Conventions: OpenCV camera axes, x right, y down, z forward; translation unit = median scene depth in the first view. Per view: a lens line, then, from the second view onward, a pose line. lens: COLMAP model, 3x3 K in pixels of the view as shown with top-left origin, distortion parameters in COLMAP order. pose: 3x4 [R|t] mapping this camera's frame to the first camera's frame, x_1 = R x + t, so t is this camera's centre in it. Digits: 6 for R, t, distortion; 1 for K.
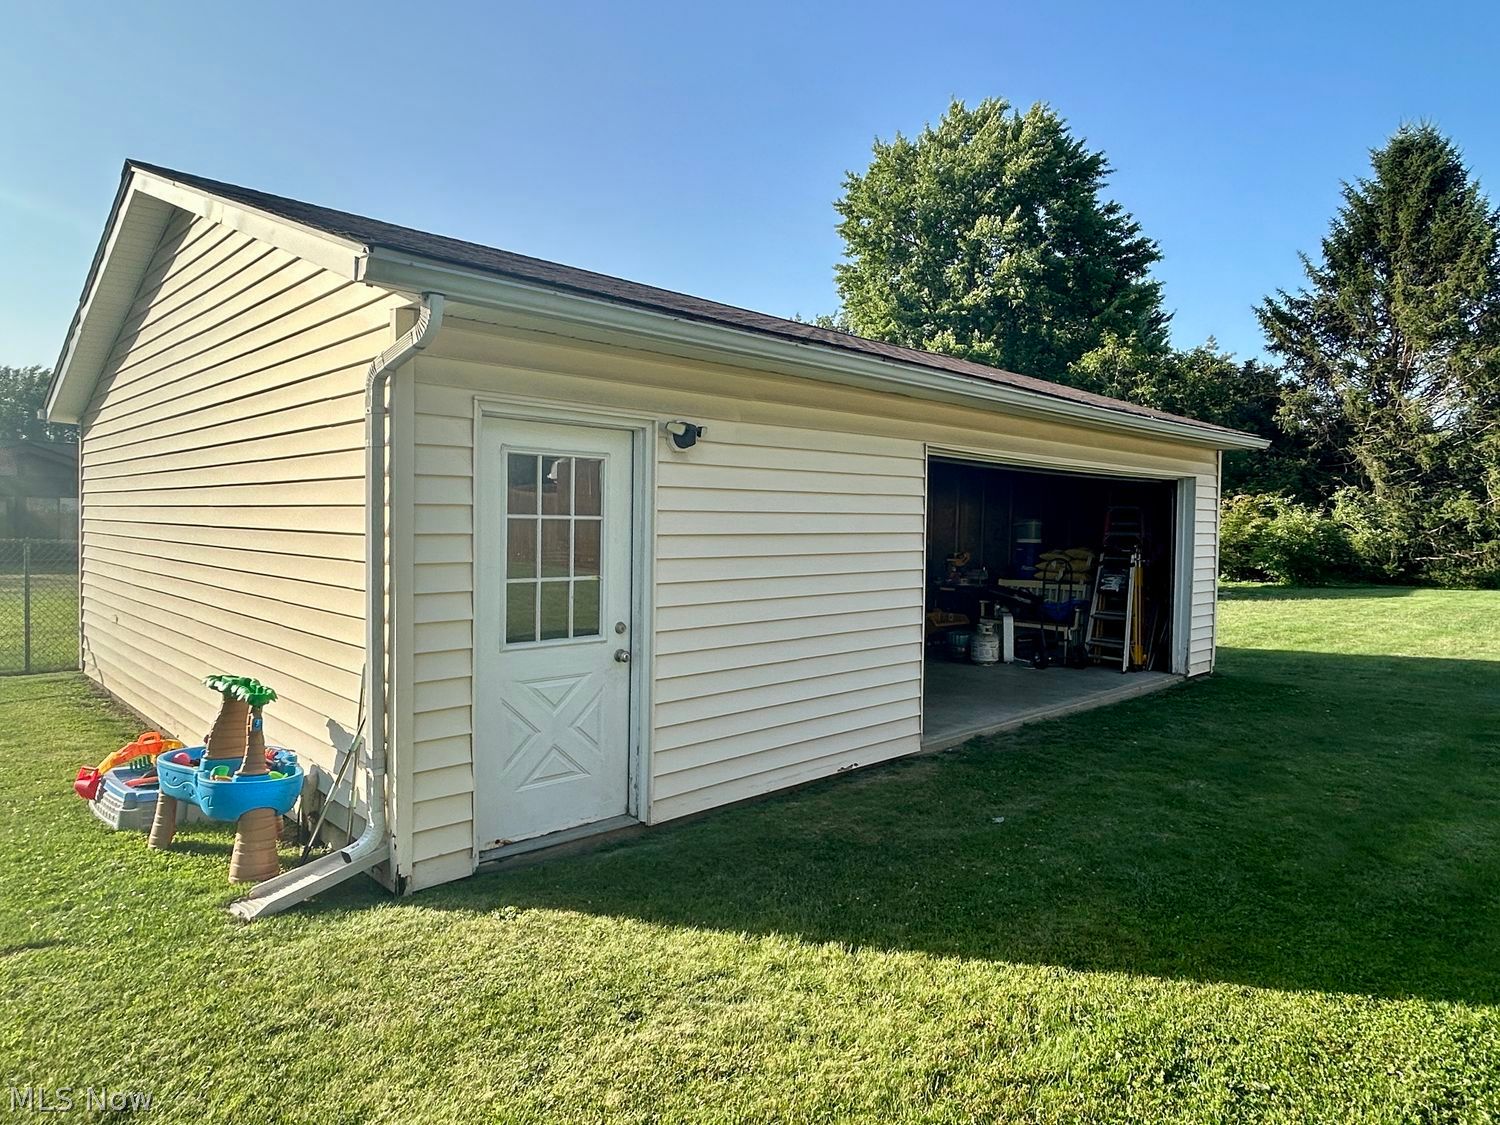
lens RADIAL K [[919.9, 0, 750.0], [0, 919.9, 562.5], [0, 0, 1]] dist [0.043527, -0.000413]
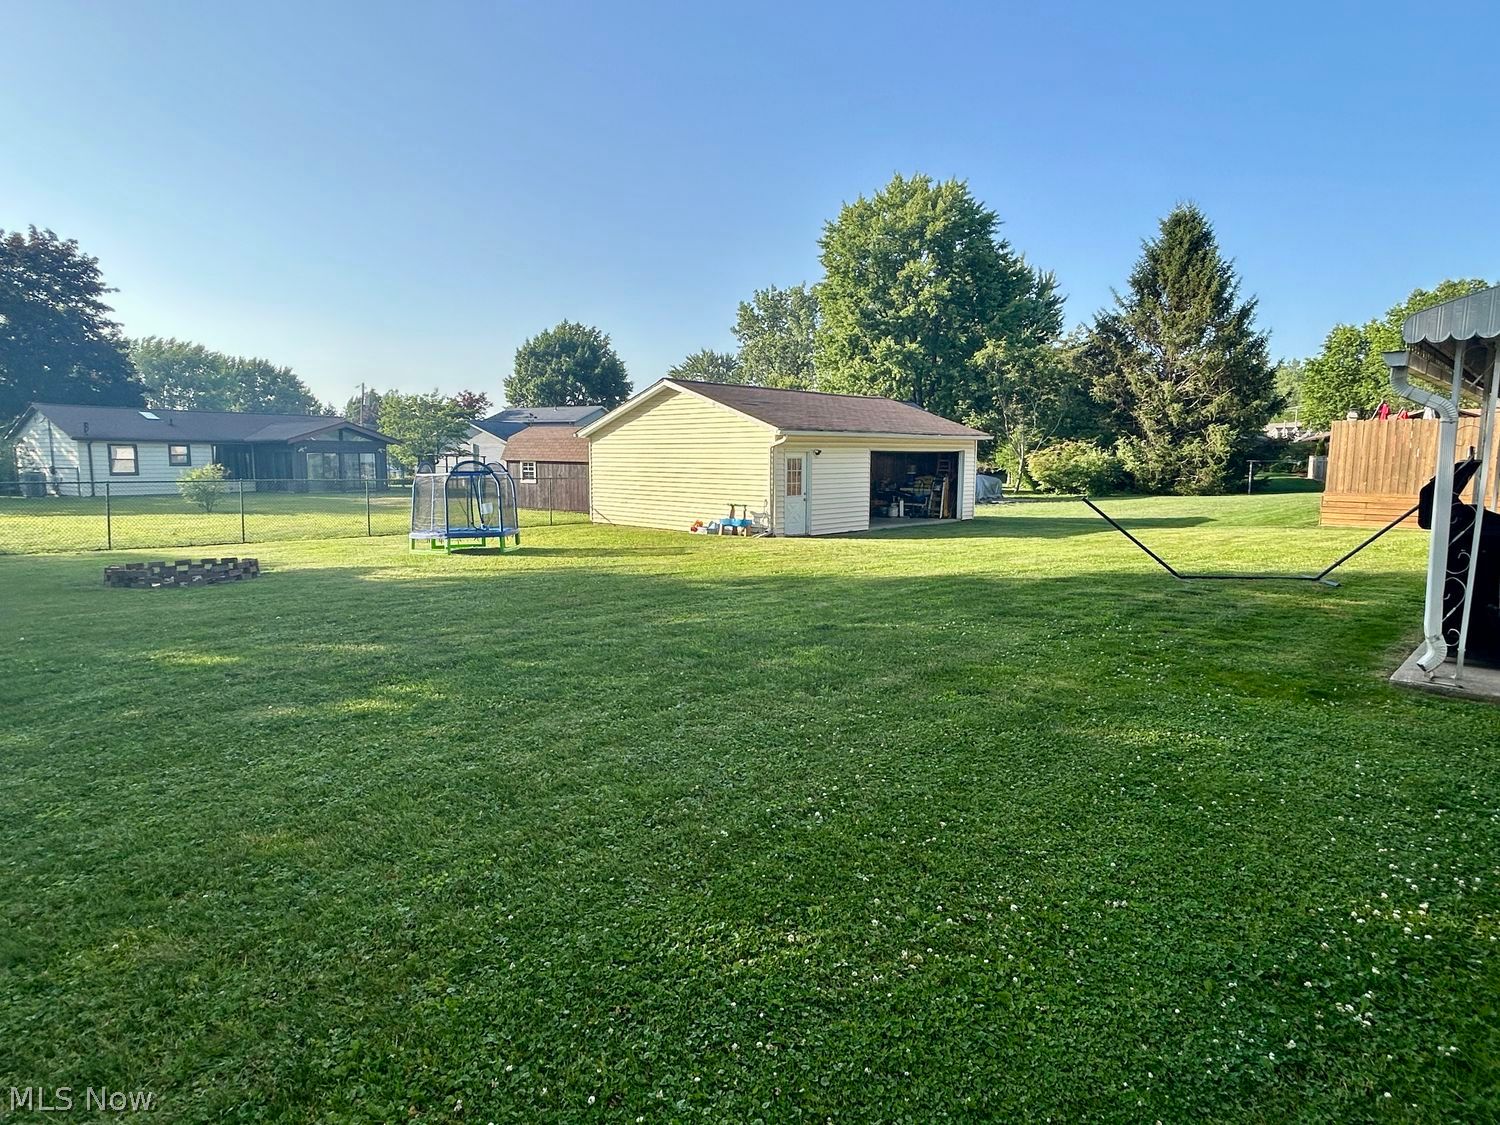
lens RADIAL K [[823.8, 0, 702.4], [0, 823.8, 554.8], [0, 0, 1]] dist [0.034086, 0.000219]
pose [[0.999632, -0.011966, -0.024345, -0.227141], [0.013725, 0.997208, 0.073405, 0.026843], [0.023399, -0.073712, 0.997005, -1.314371]]
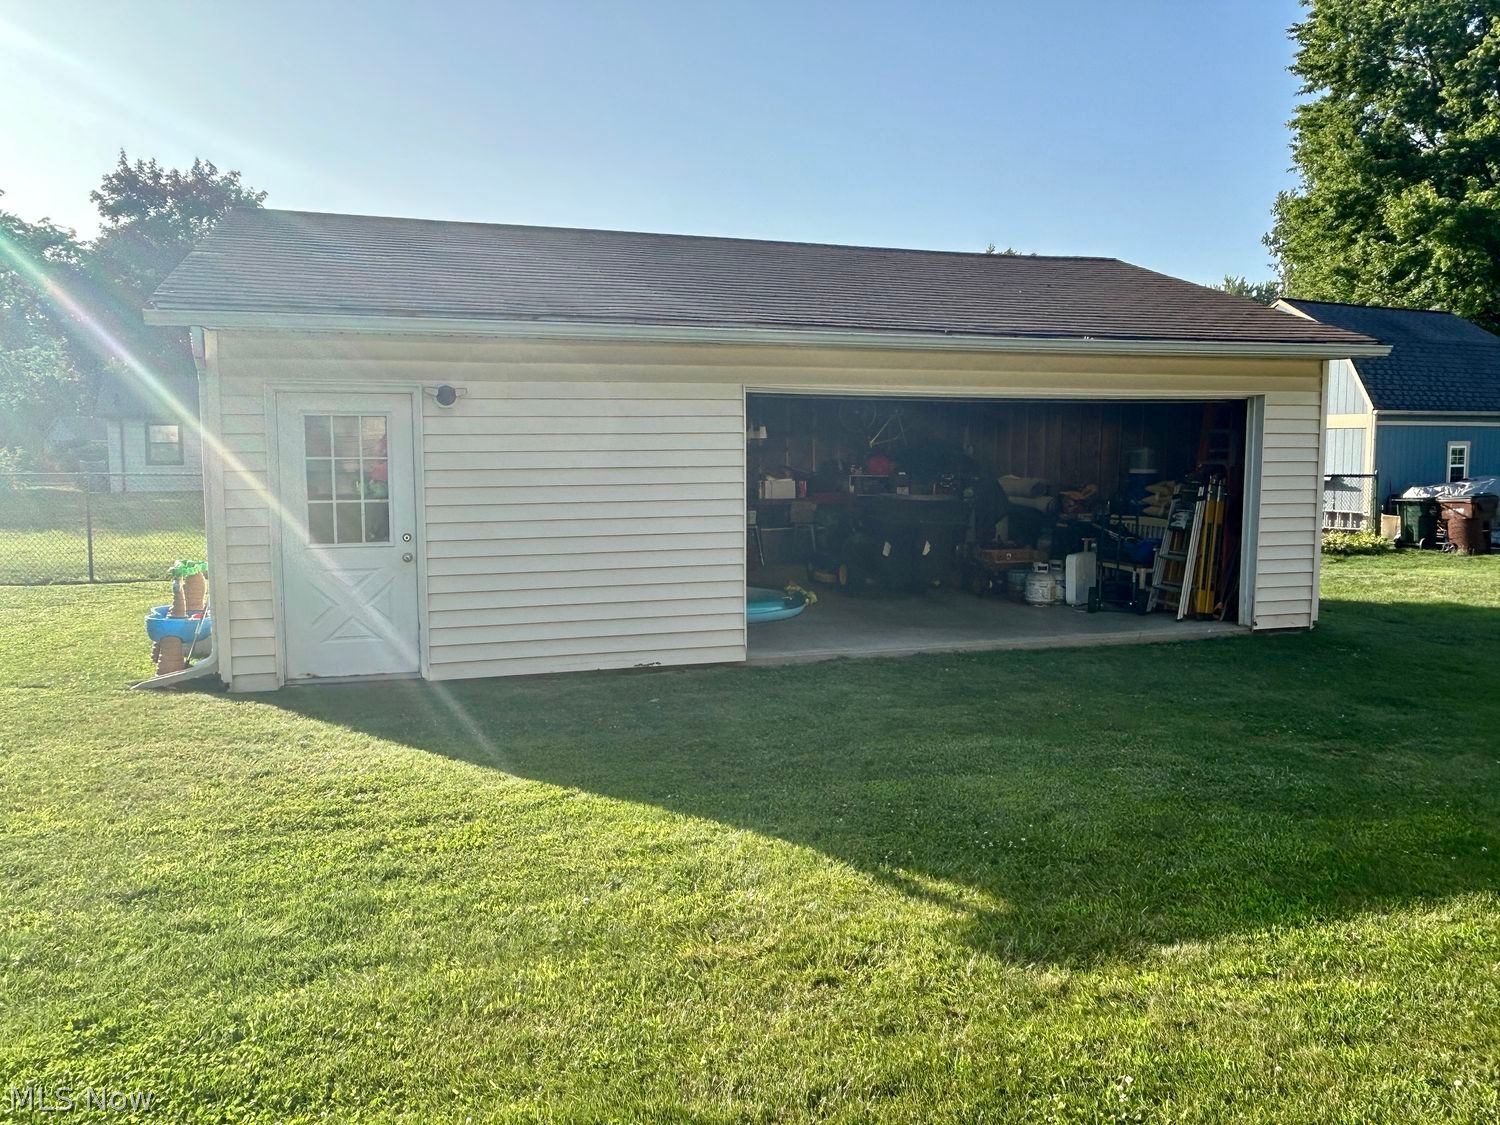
lens RADIAL K [[1087.7, 0, 750.0], [0, 1087.7, 562.5], [0, 0, 1]] dist [0.033382, -0.031143]
pose [[0.893443, 0.032852, -0.447973, 0.419400], [-0.006067, 0.998114, 0.061095, 0.002161], [0.449135, -0.051867, 0.891957, -0.092406]]
